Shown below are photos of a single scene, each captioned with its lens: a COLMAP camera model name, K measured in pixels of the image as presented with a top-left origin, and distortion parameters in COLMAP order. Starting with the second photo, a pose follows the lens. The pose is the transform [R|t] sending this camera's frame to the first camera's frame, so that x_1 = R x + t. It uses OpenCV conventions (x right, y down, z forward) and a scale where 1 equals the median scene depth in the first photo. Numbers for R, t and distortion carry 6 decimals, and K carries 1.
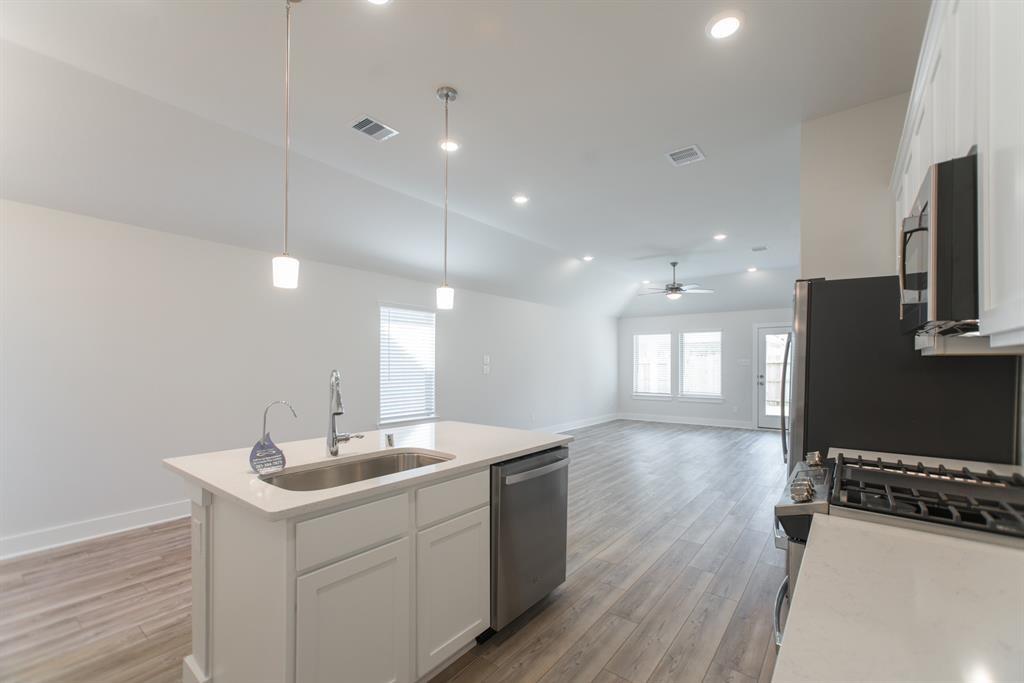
lens RADIAL K [[434.9, 0, 511.2], [0, 434.9, 367.5], [0, 0, 1]] dist [-0.022653, 0.016317]
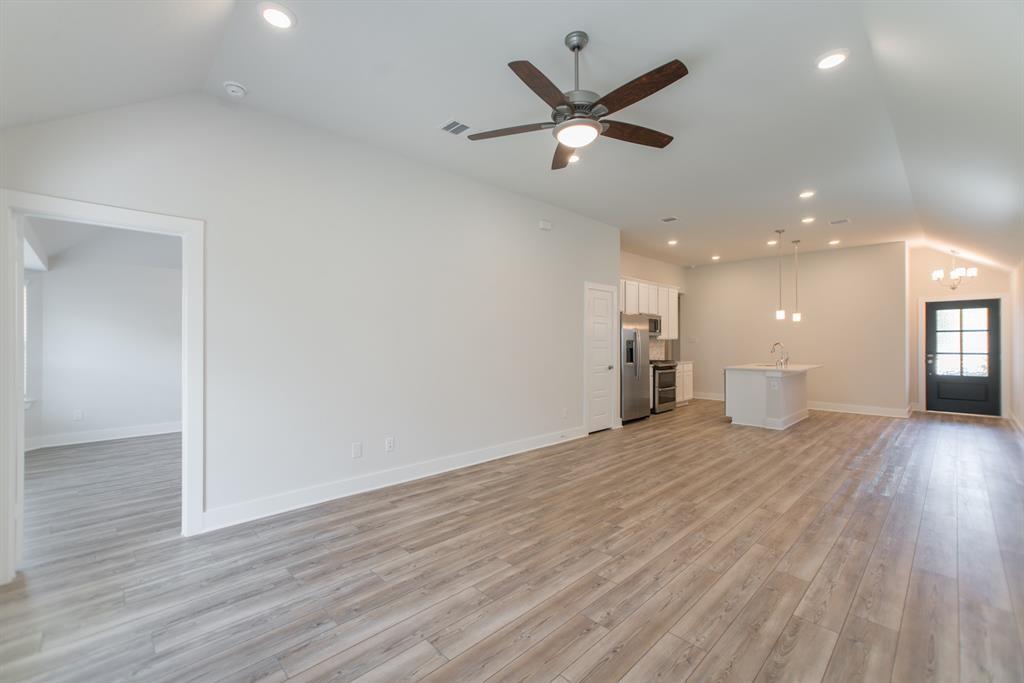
lens RADIAL K [[434.9, 0, 508.3], [0, 434.9, 340.7], [0, 0, 1]] dist [-0.022653, 0.016317]
pose [[-0.990422, 0.000647, 0.138074, 0.385637], [0.001349, 0.999987, 0.004989, -0.008667], [-0.138068, 0.005128, -0.990409, 1.347631]]
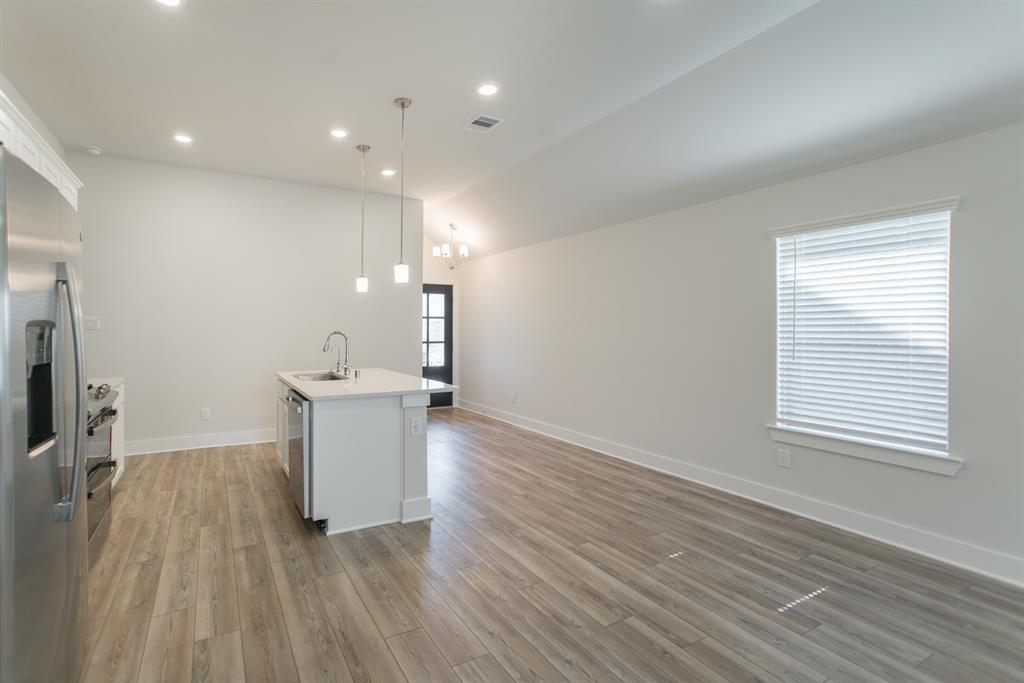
lens RADIAL K [[455.8, 0, 434.7], [0, 455.8, 328.1], [0, 0, 1]] dist [-0.005986, 0.002759]
pose [[-0.429213, -0.004362, -0.903193, 0.351147], [-0.013533, 0.999907, 0.001602, -0.004032], [0.903102, 0.012910, -0.429232, 0.601507]]
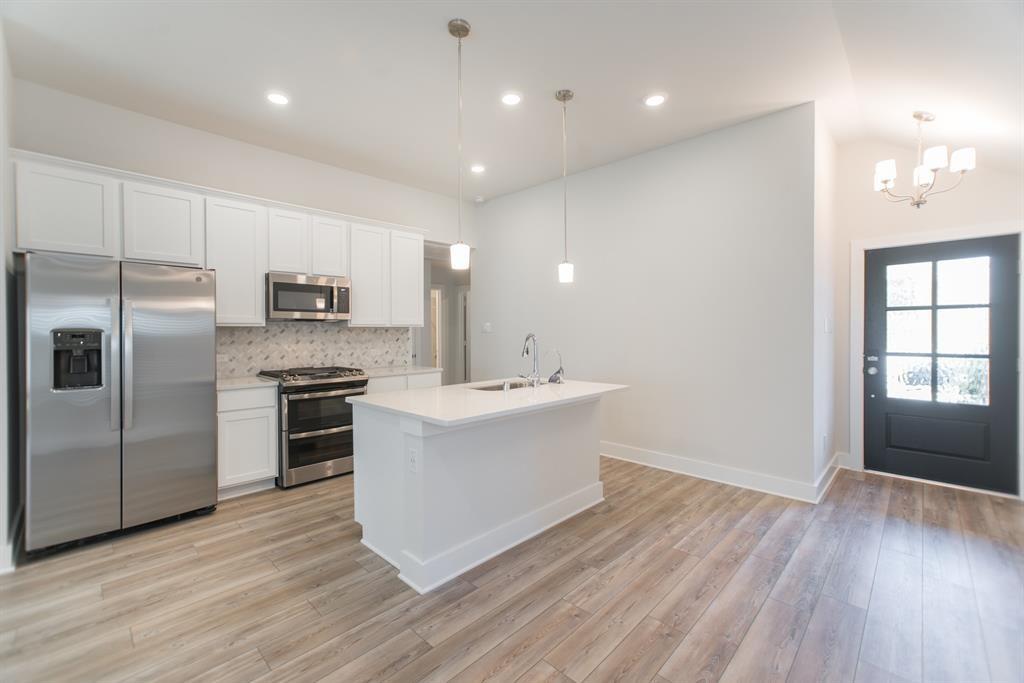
lens RADIAL K [[434.9, 0, 507.5], [0, 434.9, 333.4], [0, 0, 1]] dist [-0.022653, 0.016317]
pose [[-0.994240, 0.001276, 0.107171, -0.126375], [0.002896, 0.999884, 0.014962, -0.004717], [-0.107140, 0.015187, -0.994128, 0.698662]]
